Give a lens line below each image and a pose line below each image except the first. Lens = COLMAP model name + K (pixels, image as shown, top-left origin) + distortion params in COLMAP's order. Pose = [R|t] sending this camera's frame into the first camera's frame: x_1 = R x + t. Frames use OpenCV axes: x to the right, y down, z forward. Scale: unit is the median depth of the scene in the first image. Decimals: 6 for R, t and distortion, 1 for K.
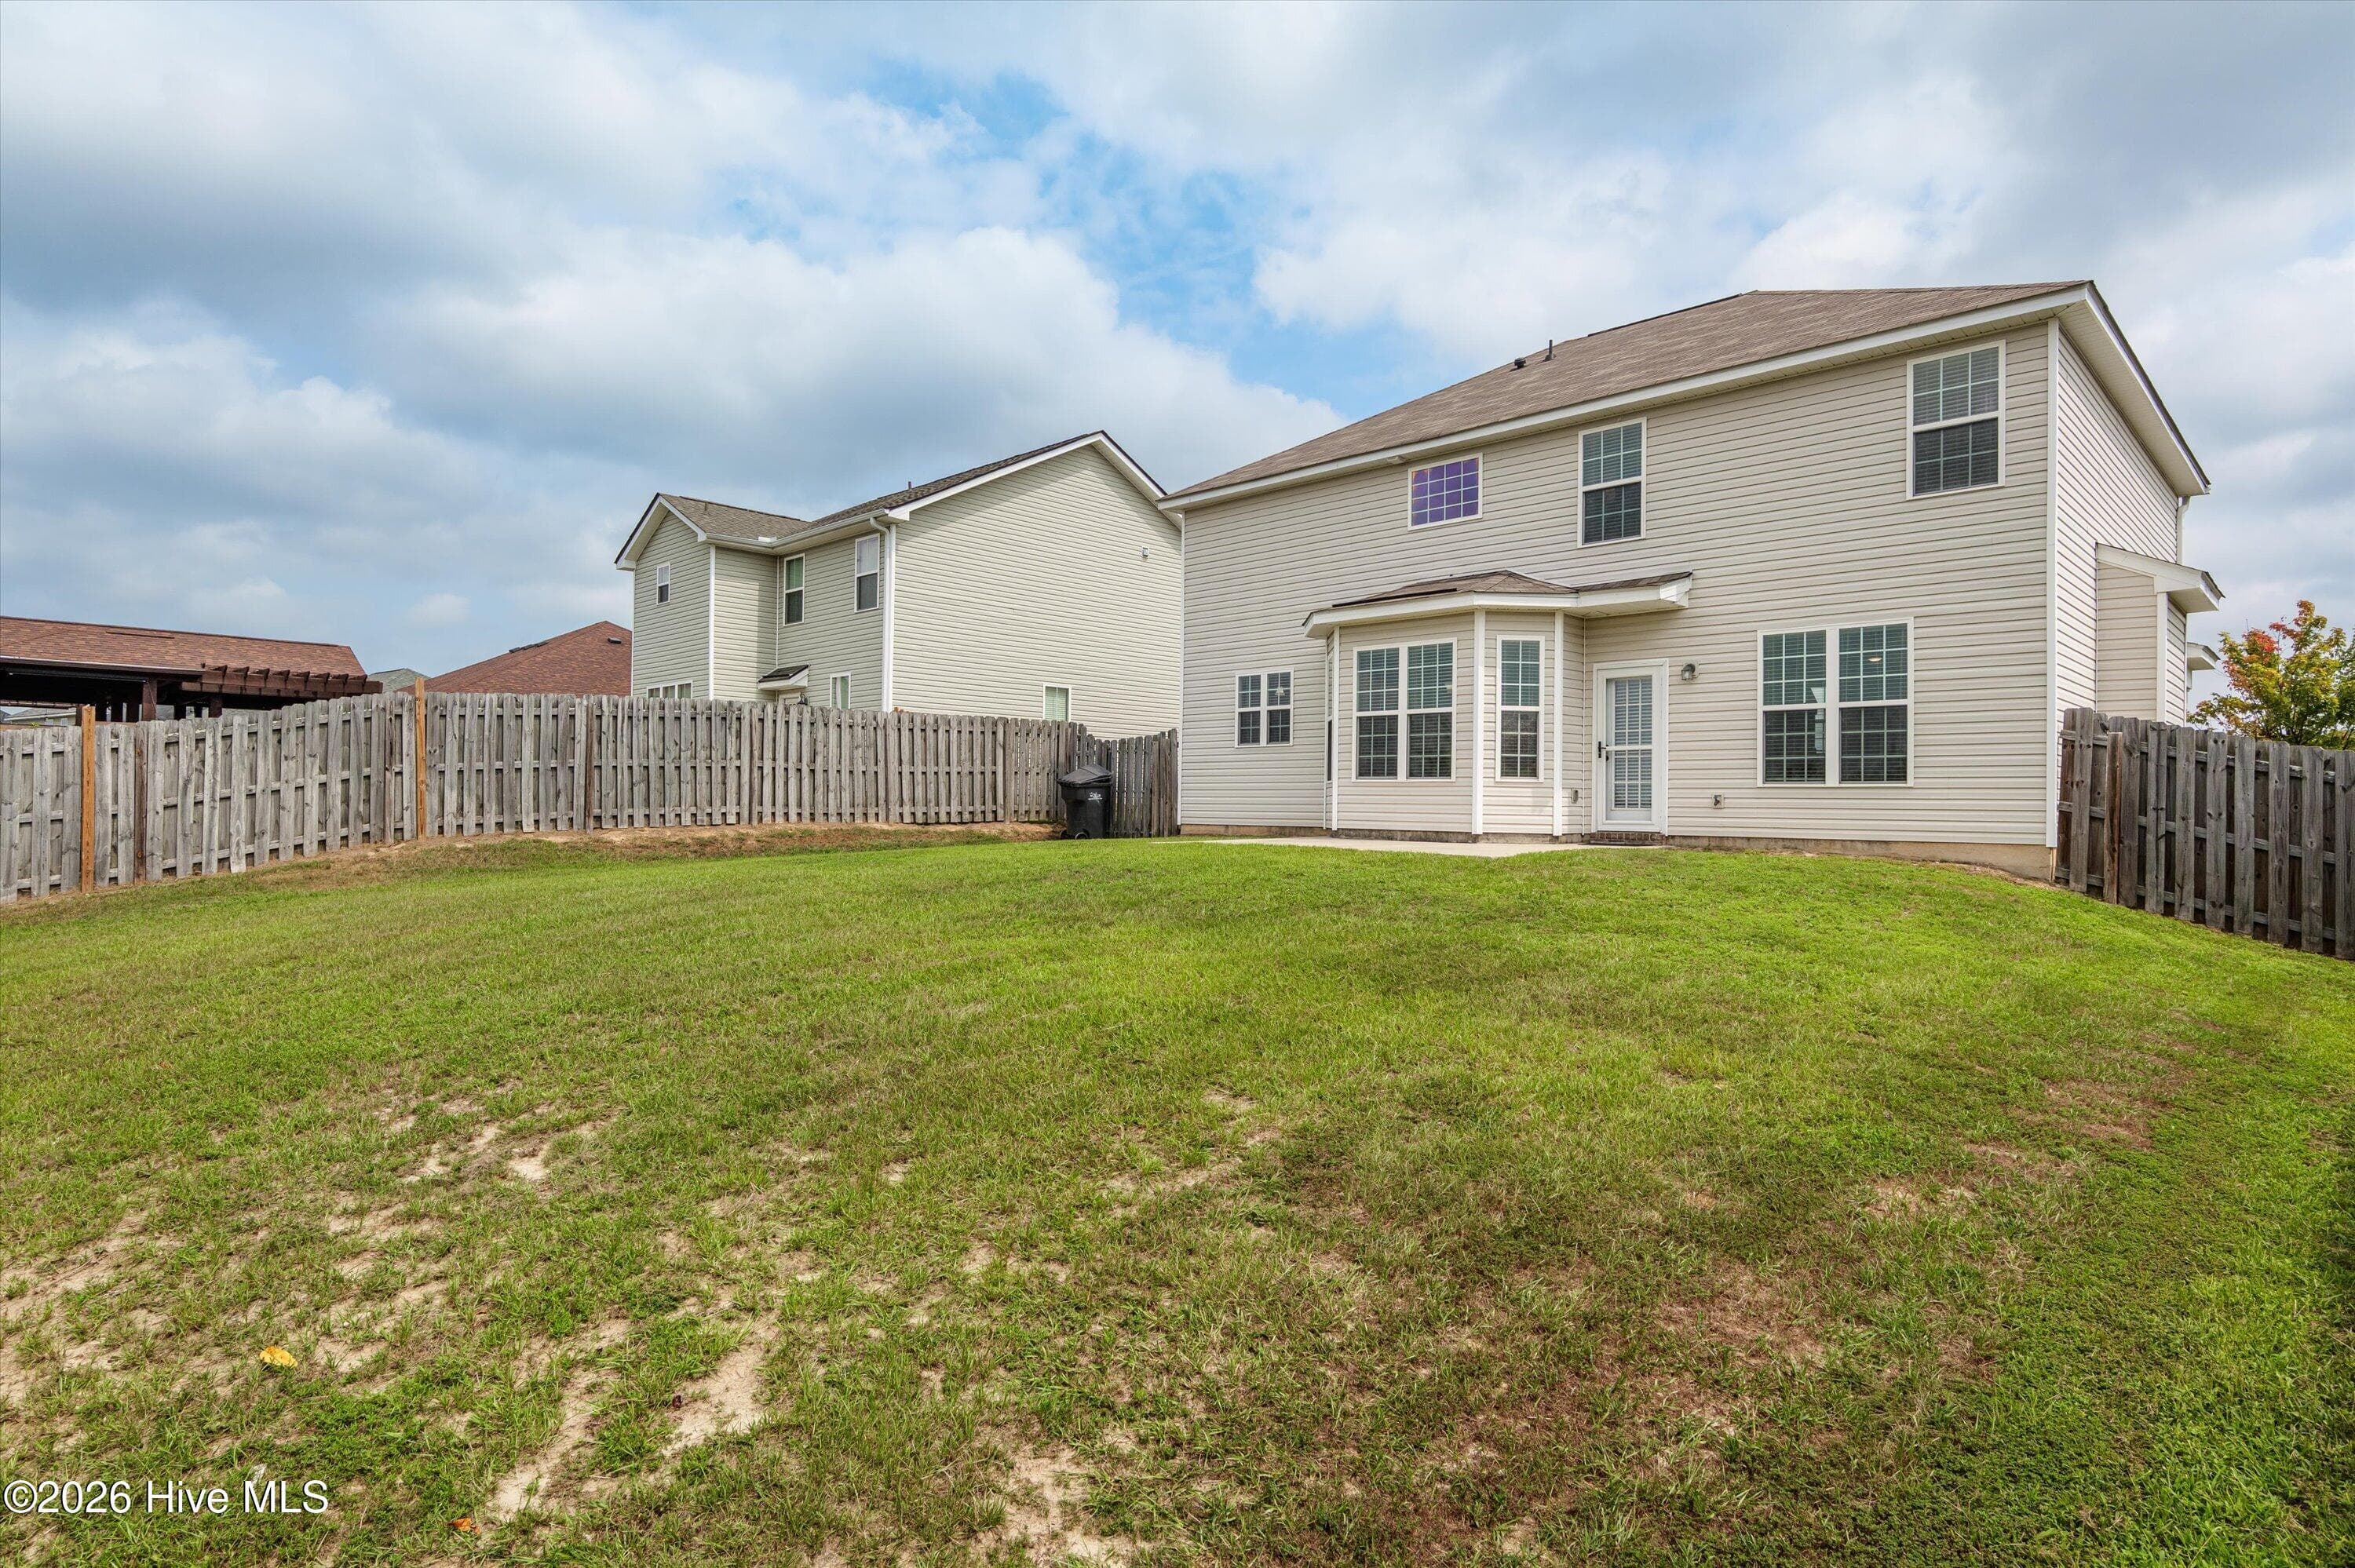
lens RADIAL K [[1287.5, 0, 1207.9], [0, 1287.5, 784.9], [0, 0, 1]] dist [0.013717, -0.003365]
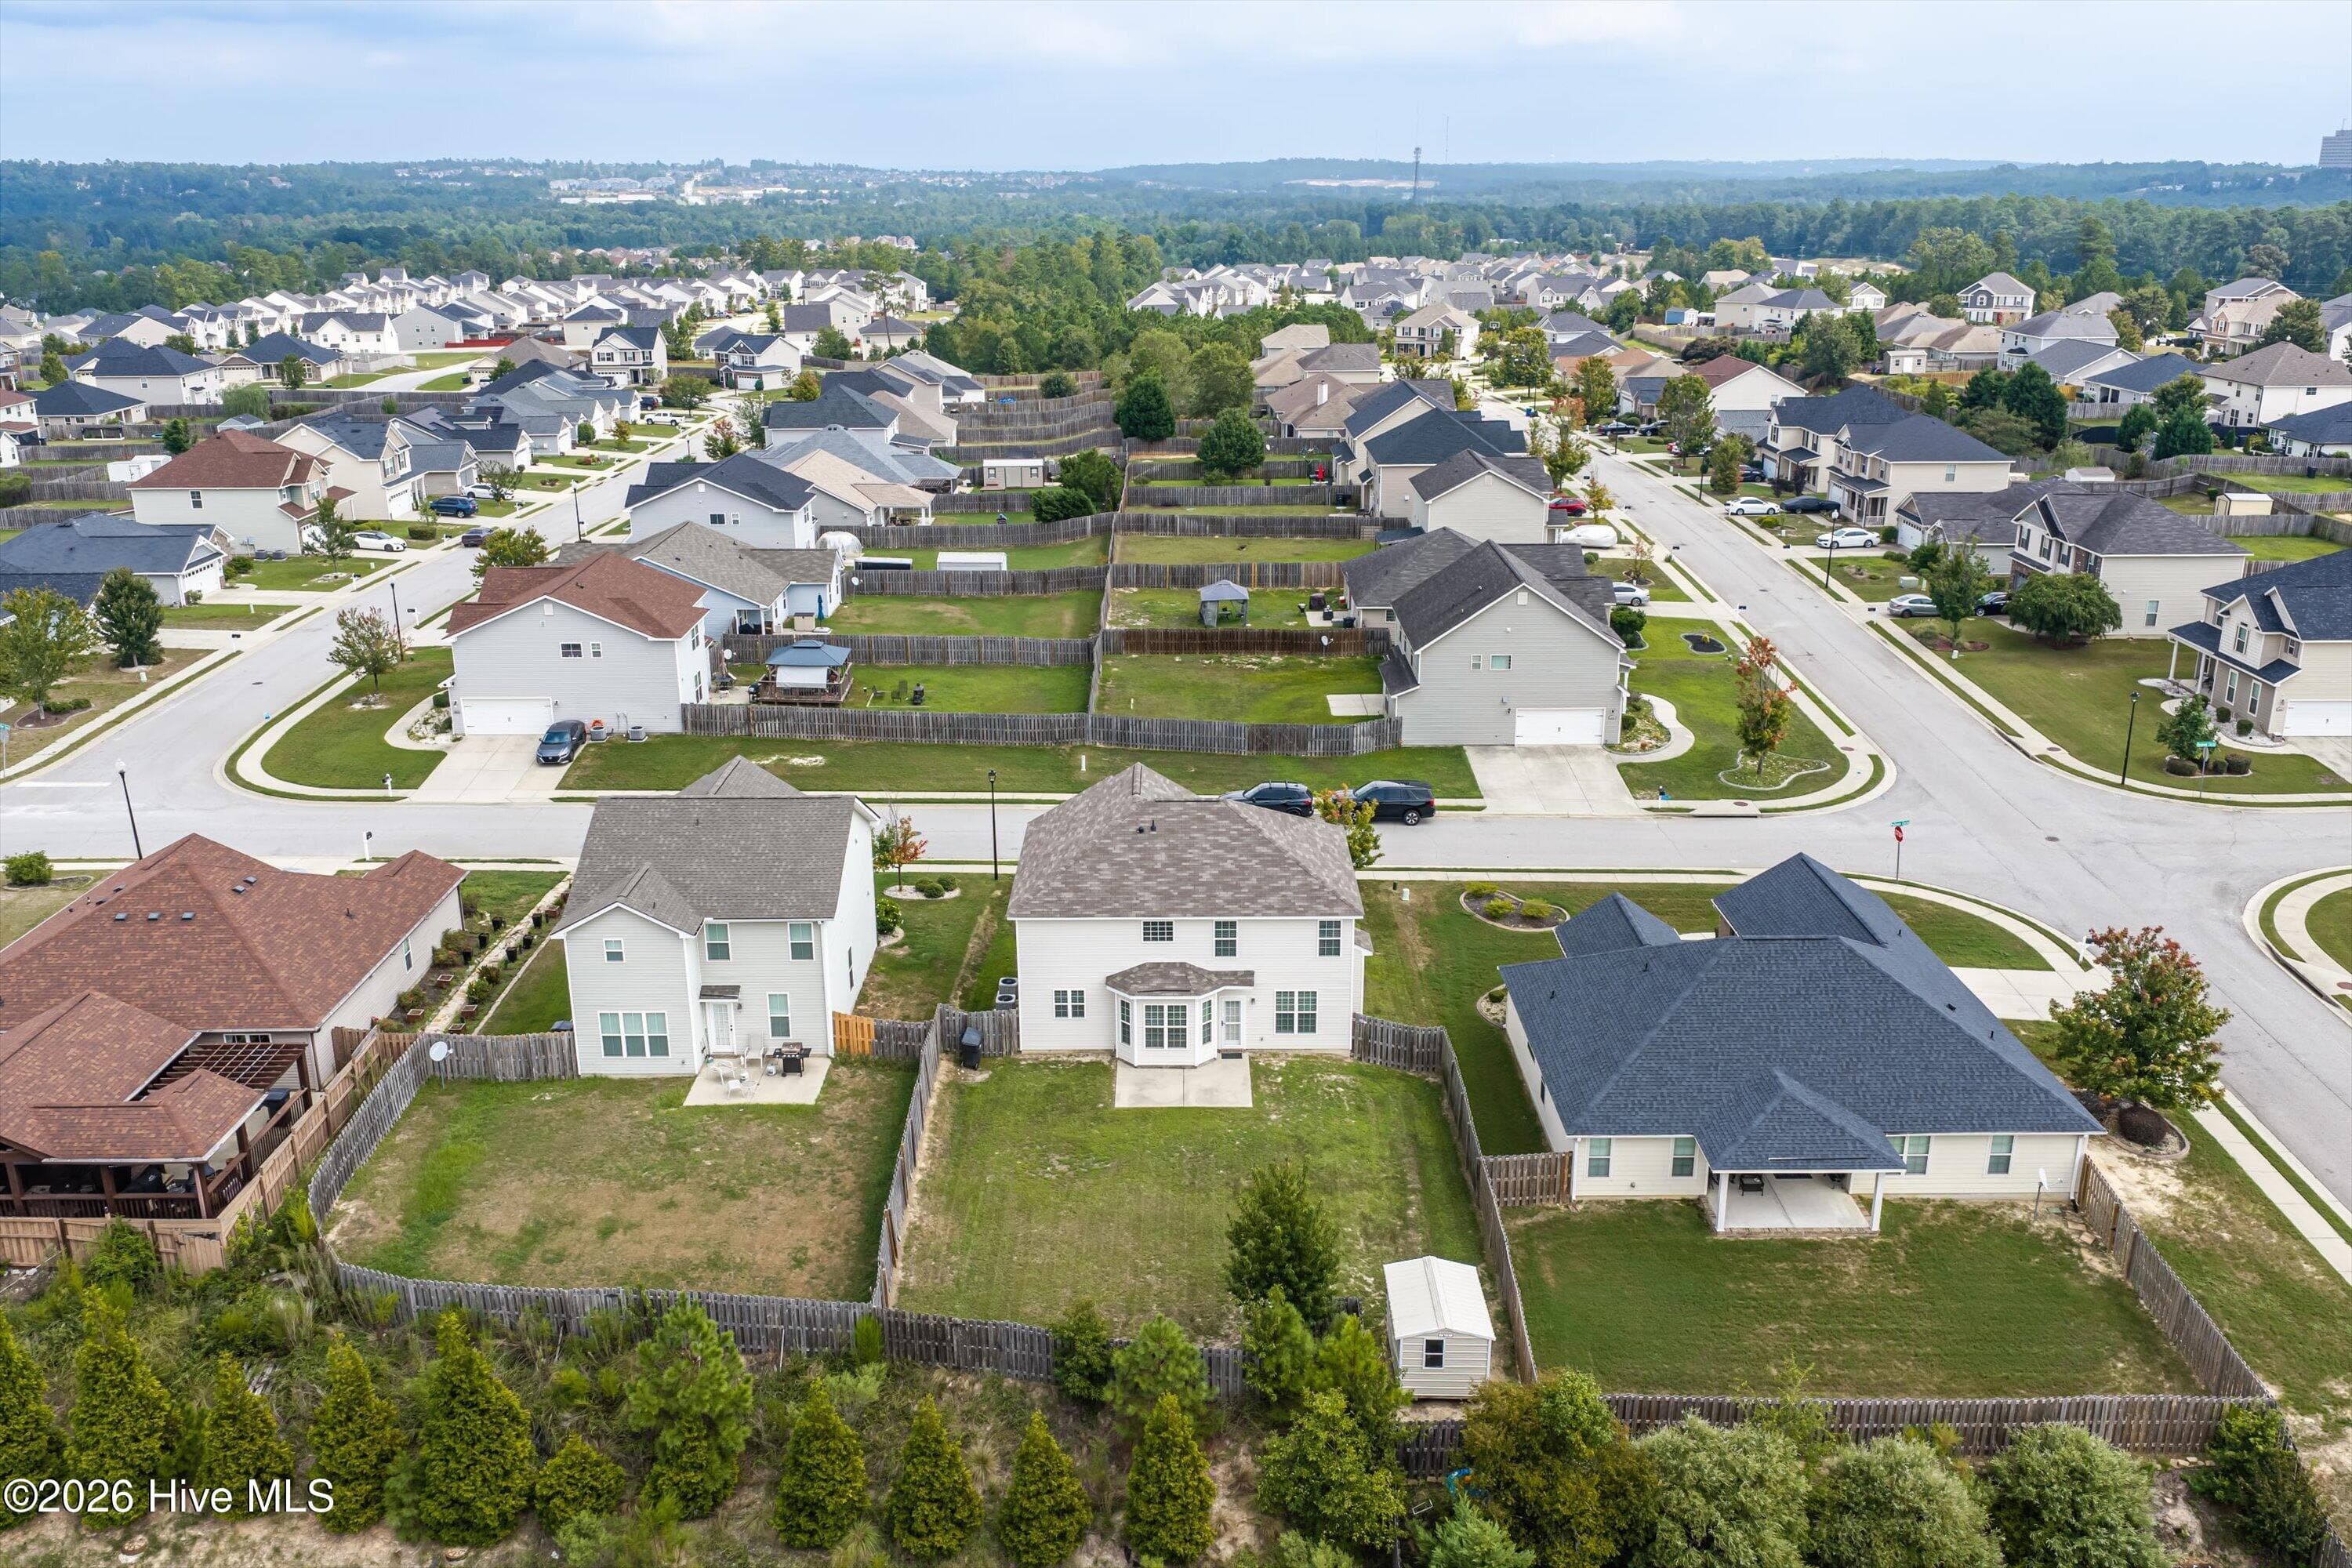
lens RADIAL K [[2018.4, 0, 1173.5], [0, 2018.4, 777.2], [0, 0, 1]] dist [-0.005601, -0.002912]
pose [[0.719624, -0.230819, 0.654877, -2.669881], [-0.003037, 0.942077, 0.335383, -2.104798], [-0.694357, -0.243338, 0.677241, -1.911416]]
